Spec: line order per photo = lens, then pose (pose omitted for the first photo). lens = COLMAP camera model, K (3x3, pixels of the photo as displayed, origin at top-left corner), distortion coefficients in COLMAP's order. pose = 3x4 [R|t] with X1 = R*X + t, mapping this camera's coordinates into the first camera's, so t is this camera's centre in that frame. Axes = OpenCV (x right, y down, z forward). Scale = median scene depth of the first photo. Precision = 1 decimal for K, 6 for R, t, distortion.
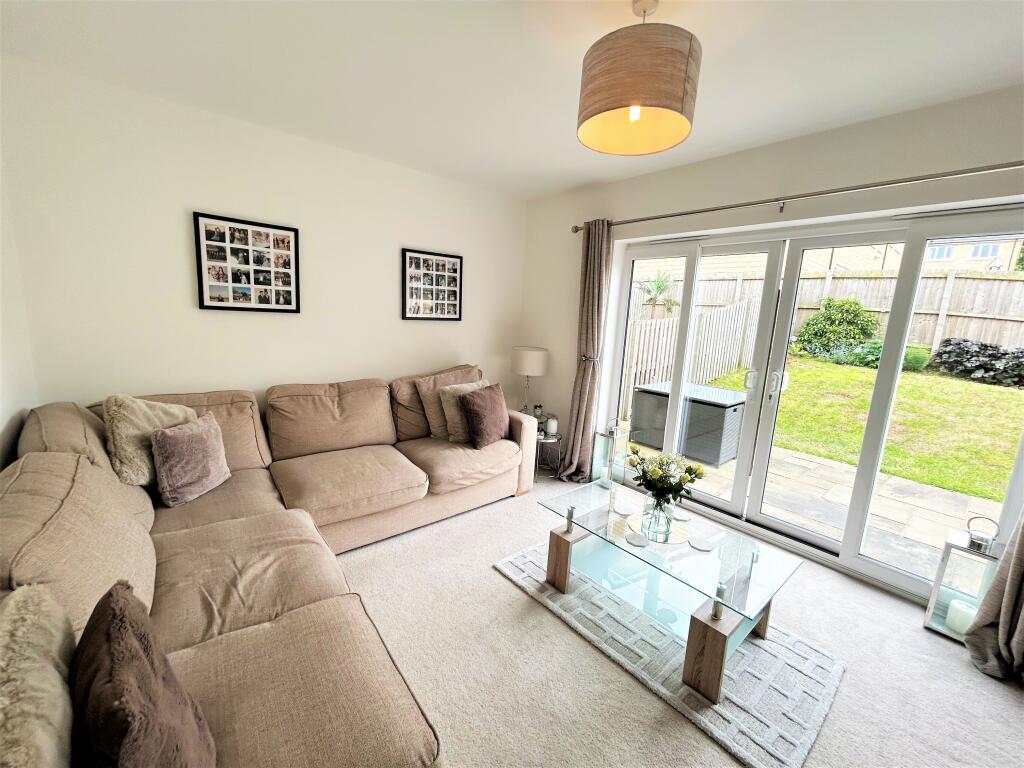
lens RADIAL K [[412.8, 0, 513.0], [0, 412.8, 383.5], [0, 0, 1]] dist [0.000806, 0.000144]
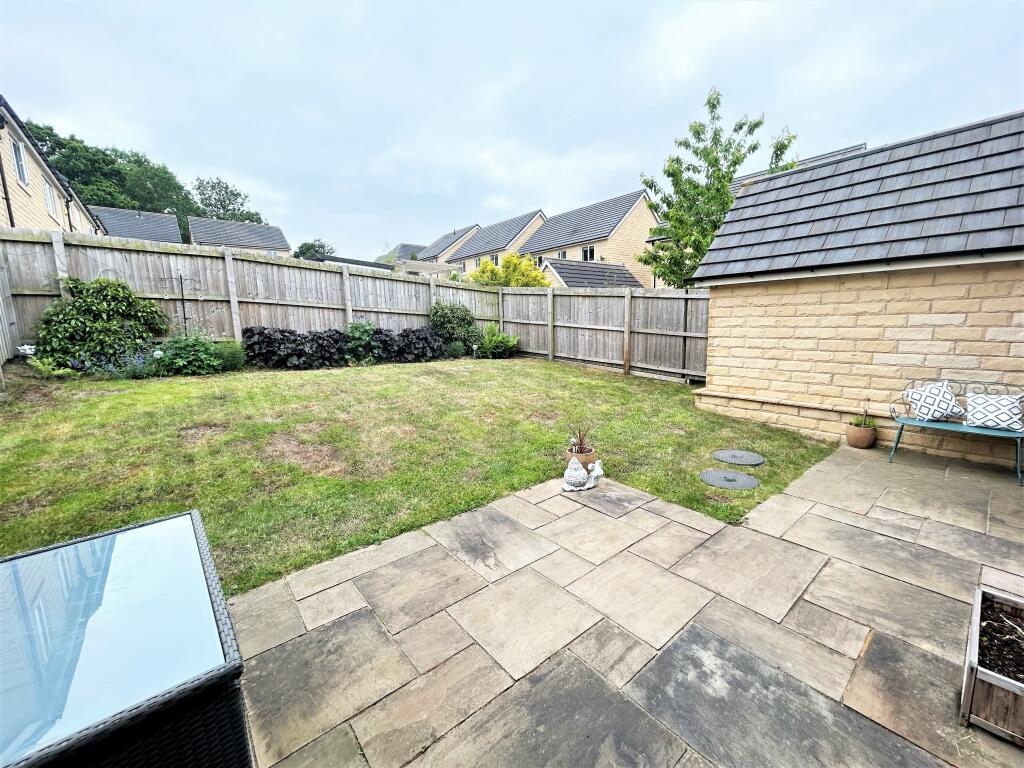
lens RADIAL K [[412.8, 0, 512.3], [0, 412.8, 383.4], [0, 0, 1]] dist [0.000806, 0.000144]
pose [[0.017789, -0.200820, 0.979467, 0.170711], [0.197938, 0.960941, 0.193426, -0.053081], [-0.980053, 0.190433, 0.056844, 0.414558]]
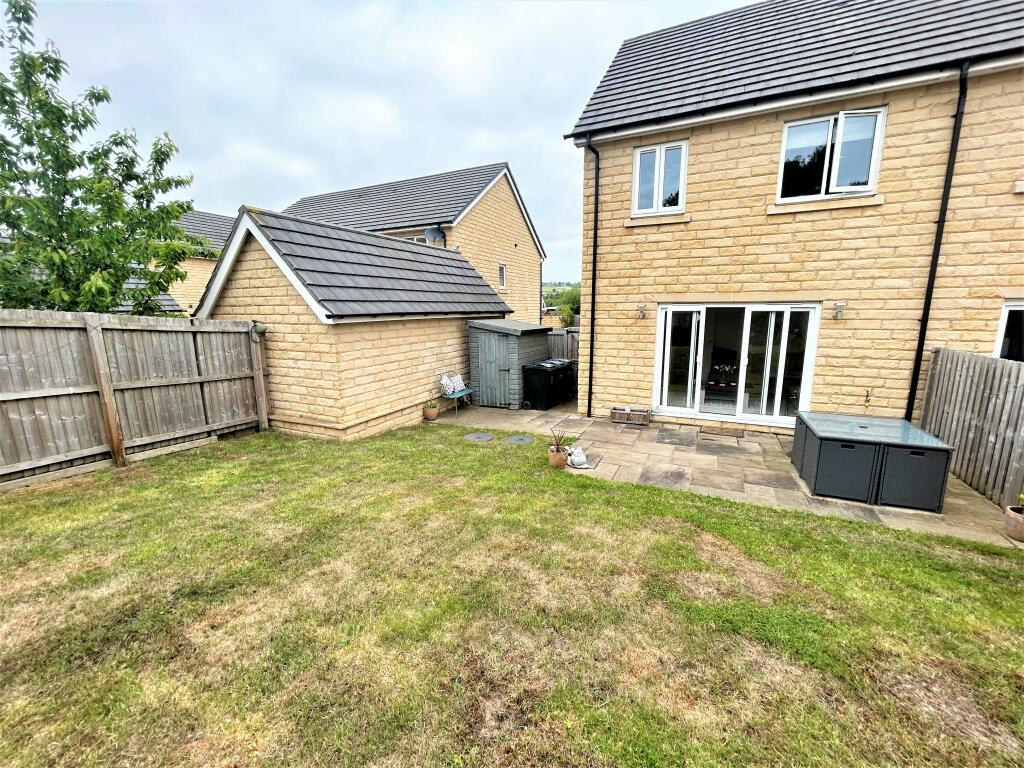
lens RADIAL K [[412.8, 0, 511.8], [0, 412.8, 383.8], [0, 0, 1]] dist [0.000806, 0.000144]
pose [[-0.915185, 0.031820, -0.401776, 0.923482], [-0.105470, 0.943231, 0.314947, -0.169297], [0.388990, 0.330610, -0.859875, 0.870036]]
